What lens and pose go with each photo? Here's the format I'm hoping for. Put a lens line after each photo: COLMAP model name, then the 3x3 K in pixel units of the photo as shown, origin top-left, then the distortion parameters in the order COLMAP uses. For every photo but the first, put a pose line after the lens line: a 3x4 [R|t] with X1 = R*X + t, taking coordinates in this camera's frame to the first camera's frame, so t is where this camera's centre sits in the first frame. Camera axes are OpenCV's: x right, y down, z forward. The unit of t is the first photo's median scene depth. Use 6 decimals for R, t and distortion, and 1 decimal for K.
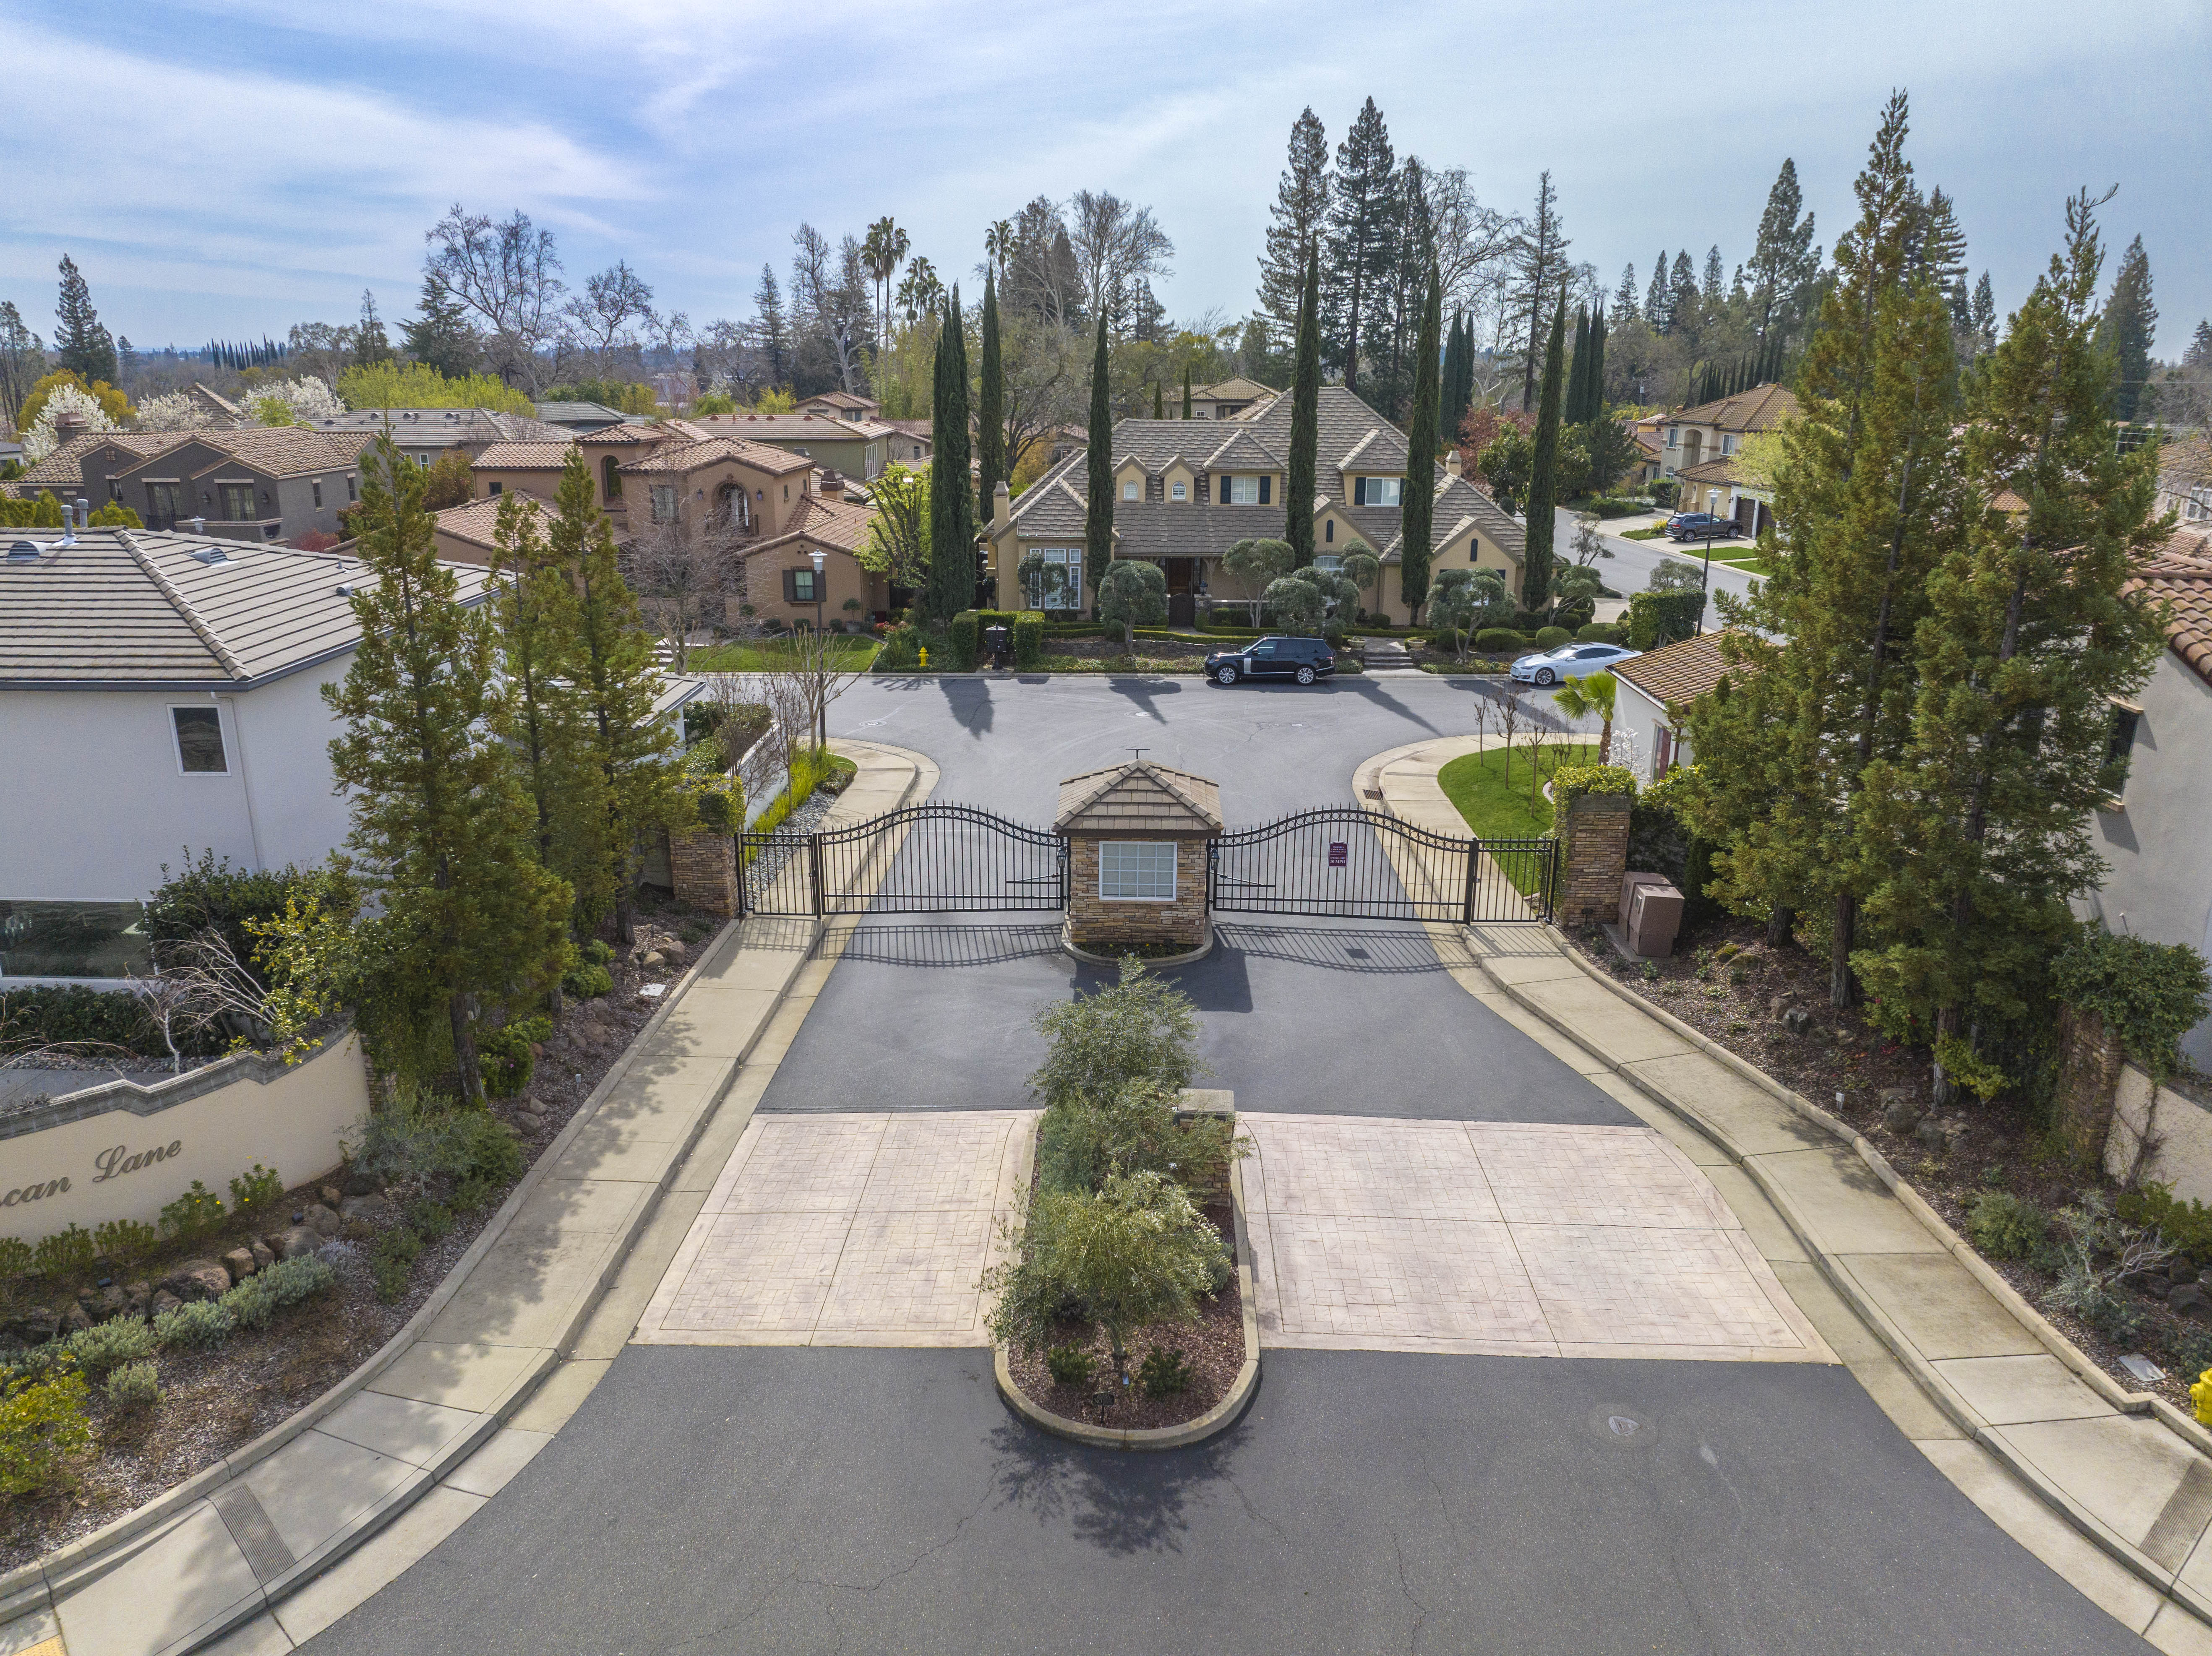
lens RADIAL K [[1559.3, 0, 1099.6], [0, 1559.3, 836.6], [0, 0, 1]] dist [-0.034070, 0.004498]
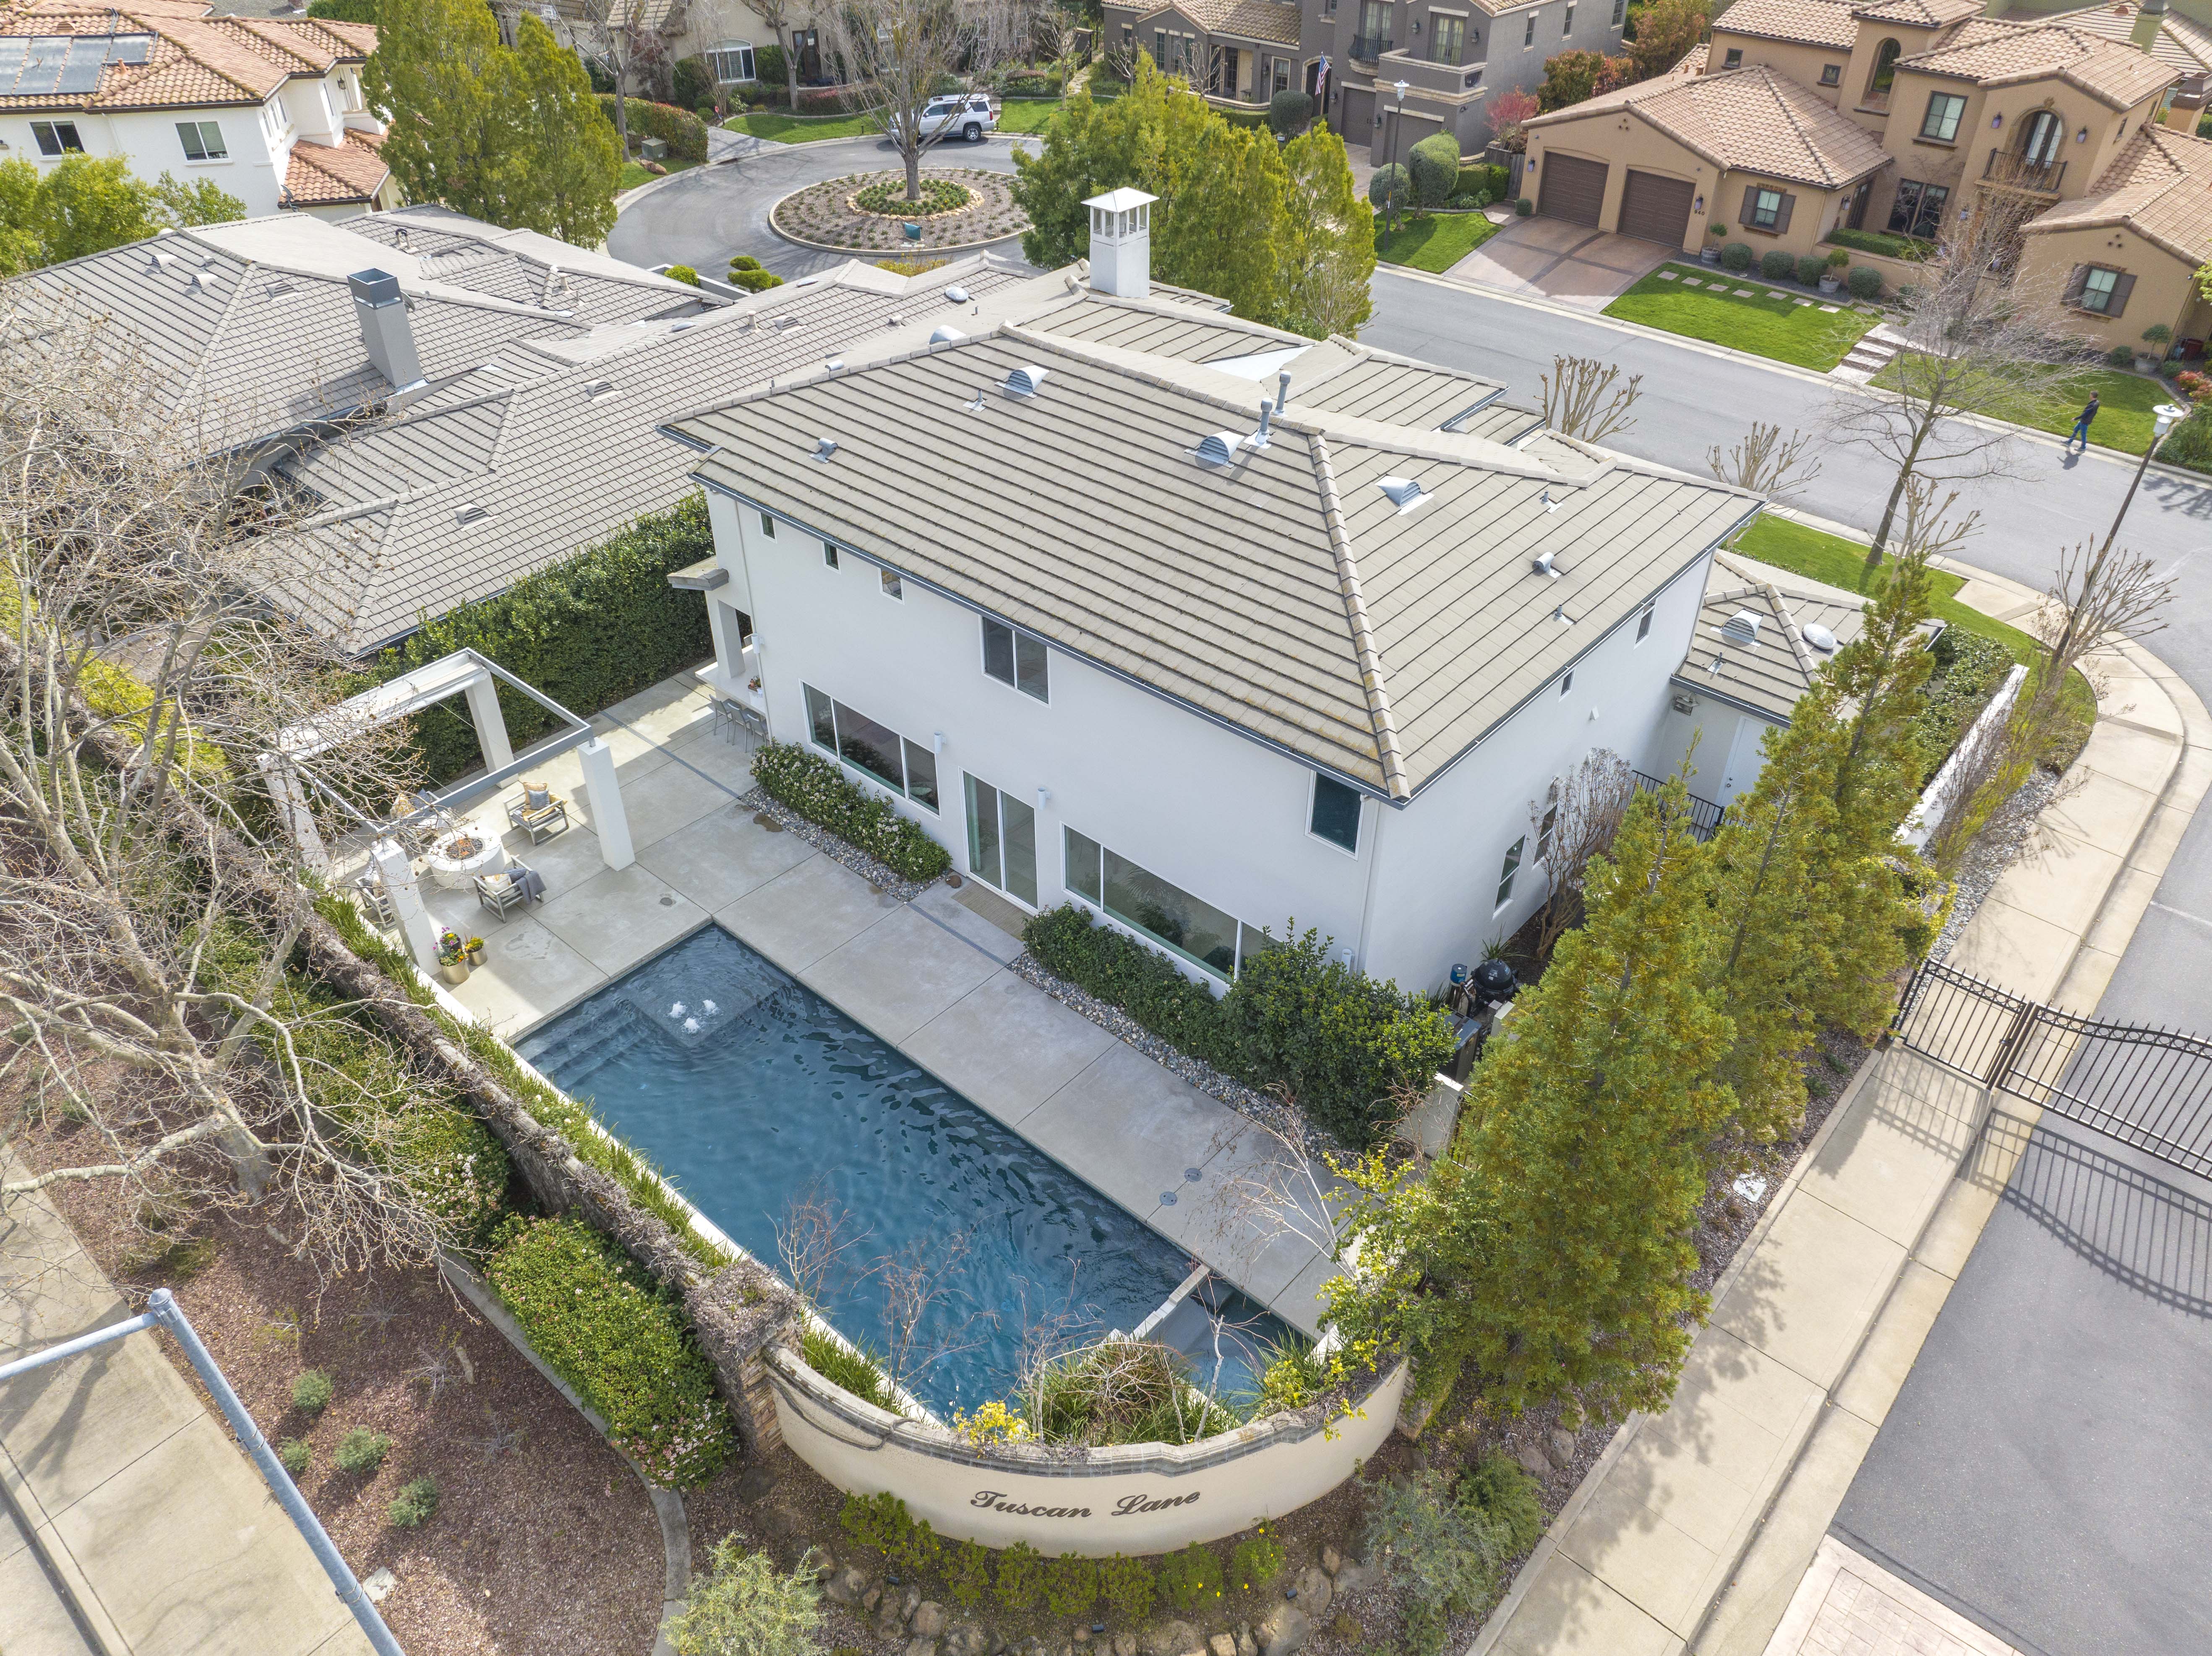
lens RADIAL K [[1559.3, 0, 1099.6], [0, 1559.3, 836.6], [0, 0, 1]] dist [-0.034070, 0.004498]
pose [[0.773689, 0.387285, -0.501414, -0.209312], [-0.184279, 0.894759, 0.406754, -0.316309], [0.606174, -0.222301, 0.763633, 0.221104]]
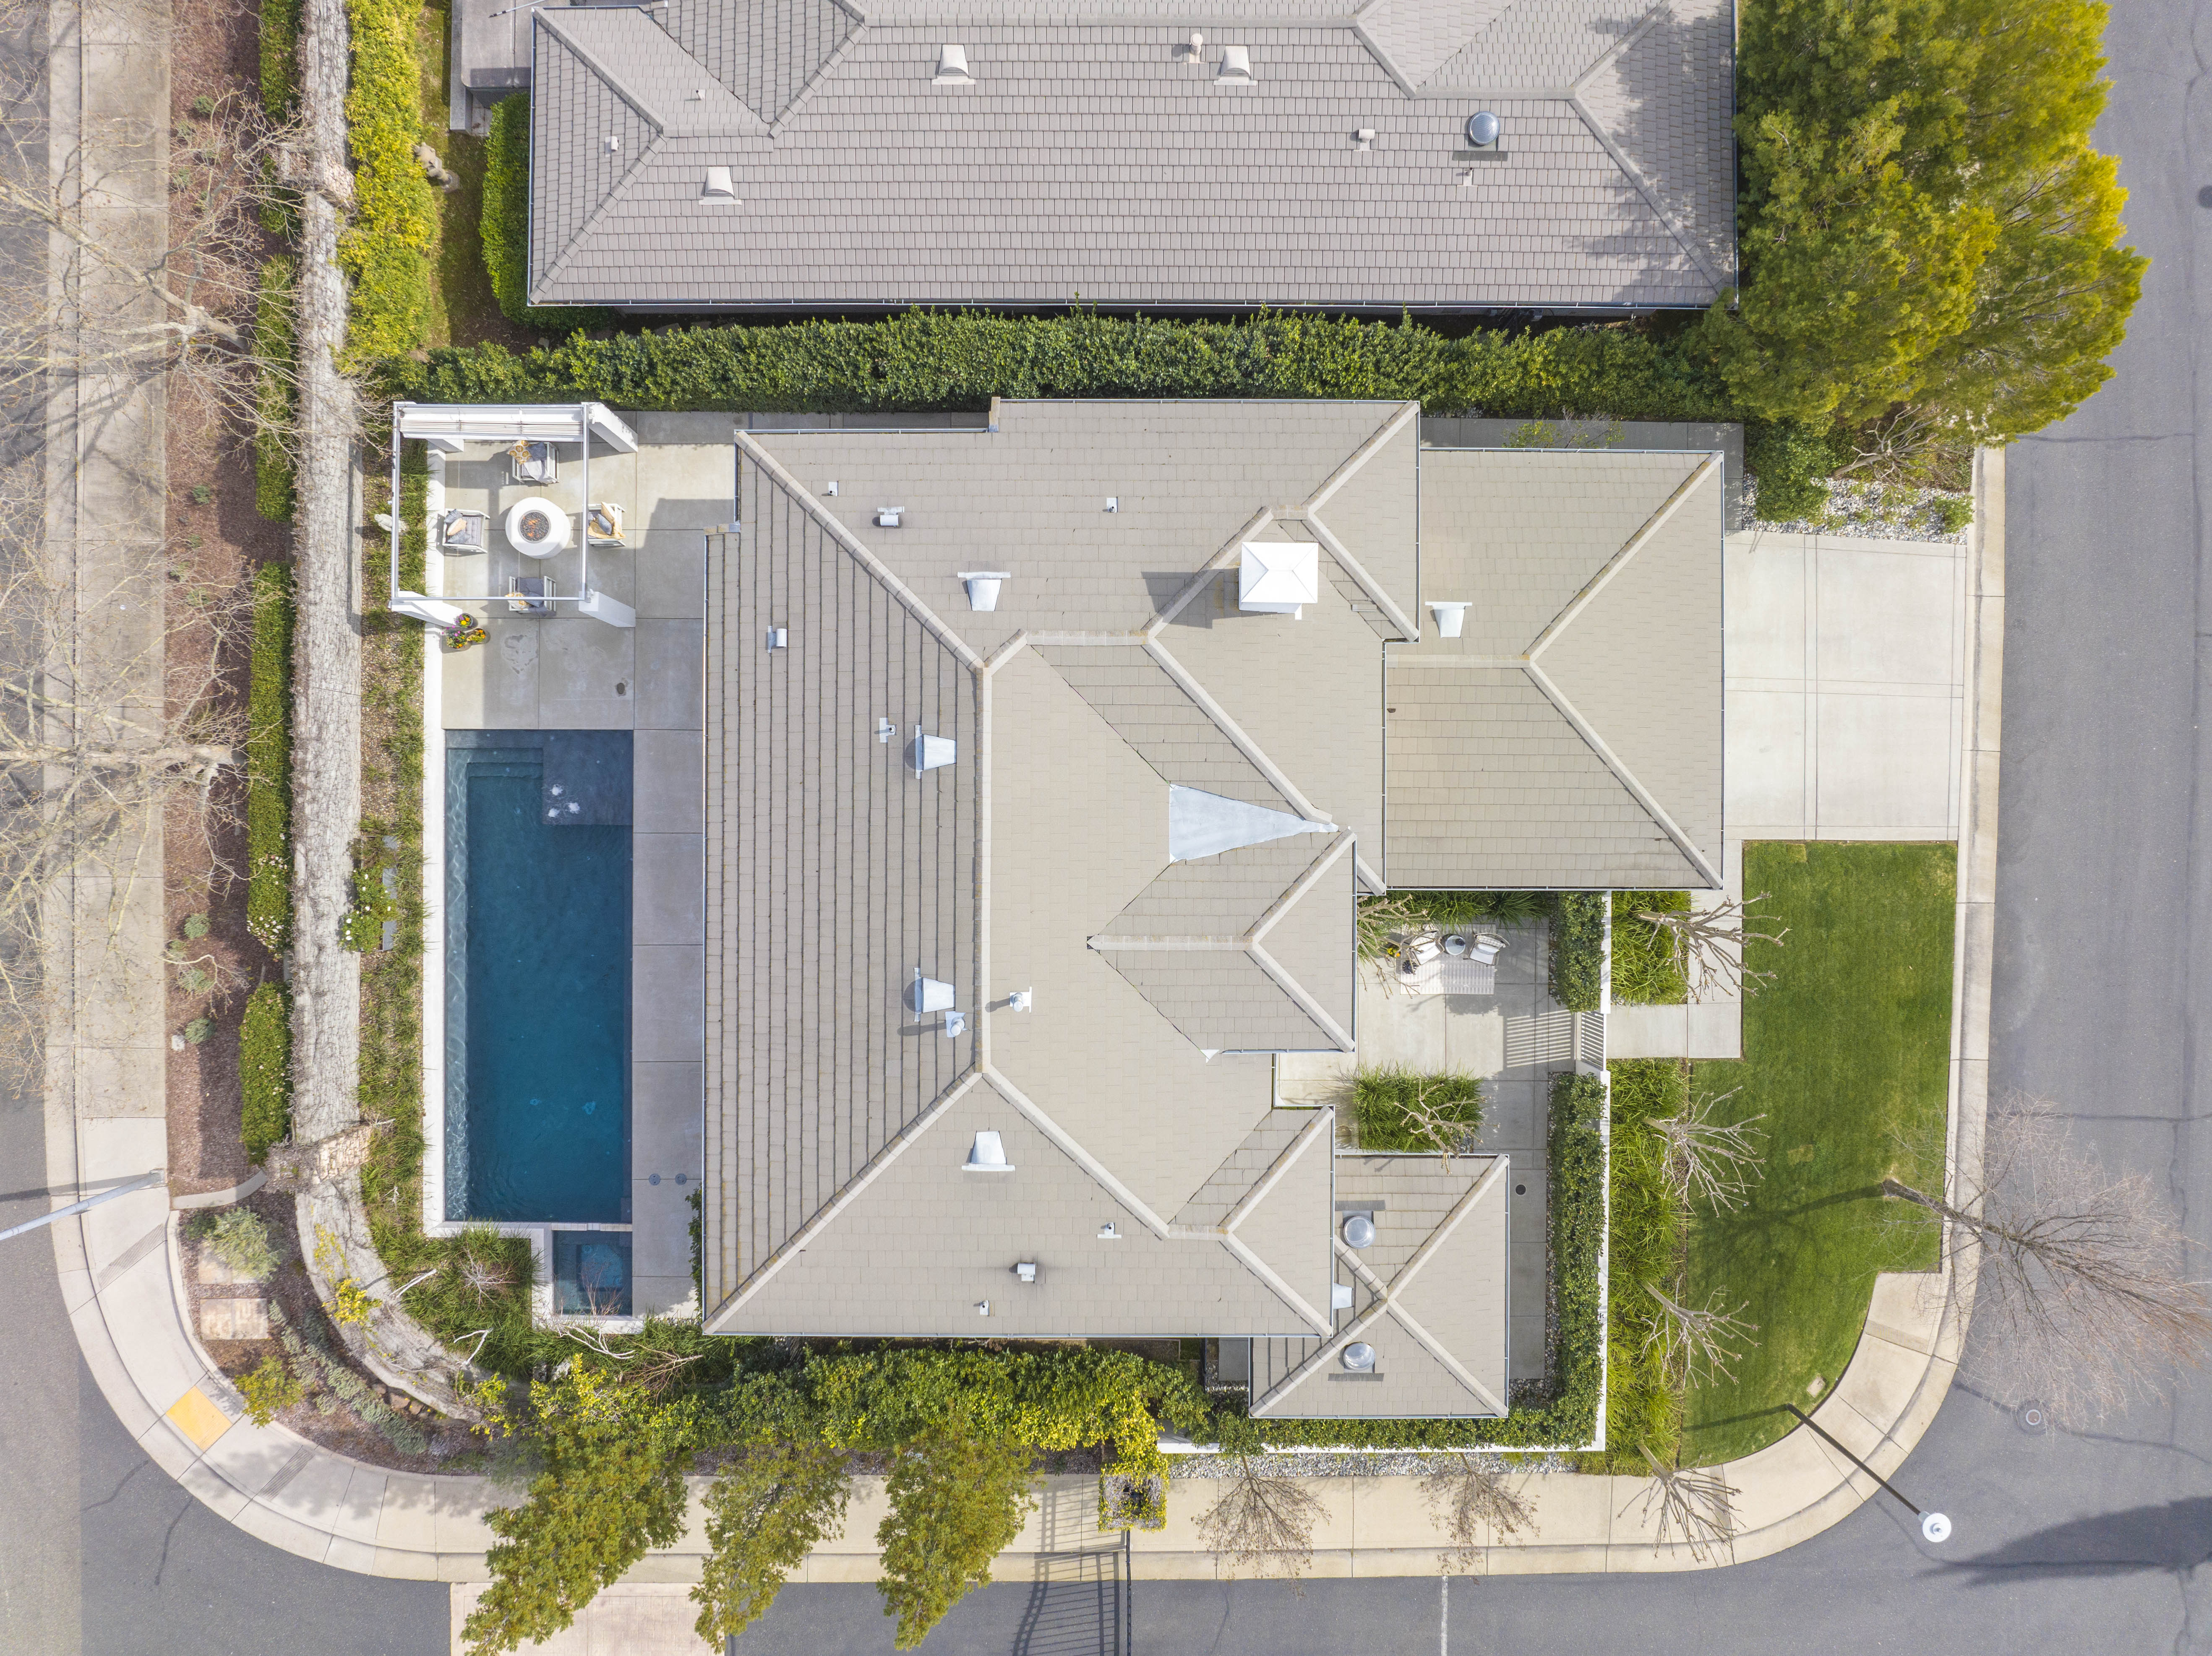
lens RADIAL K [[1559.3, 0, 1099.6], [0, 1559.3, 836.6], [0, 0, 1]] dist [-0.034070, 0.004498]
pose [[0.033502, 0.999423, -0.005662, -0.746042], [-0.301665, 0.015513, 0.953288, -1.085656], [0.952825, -0.030229, 0.302011, 0.766744]]
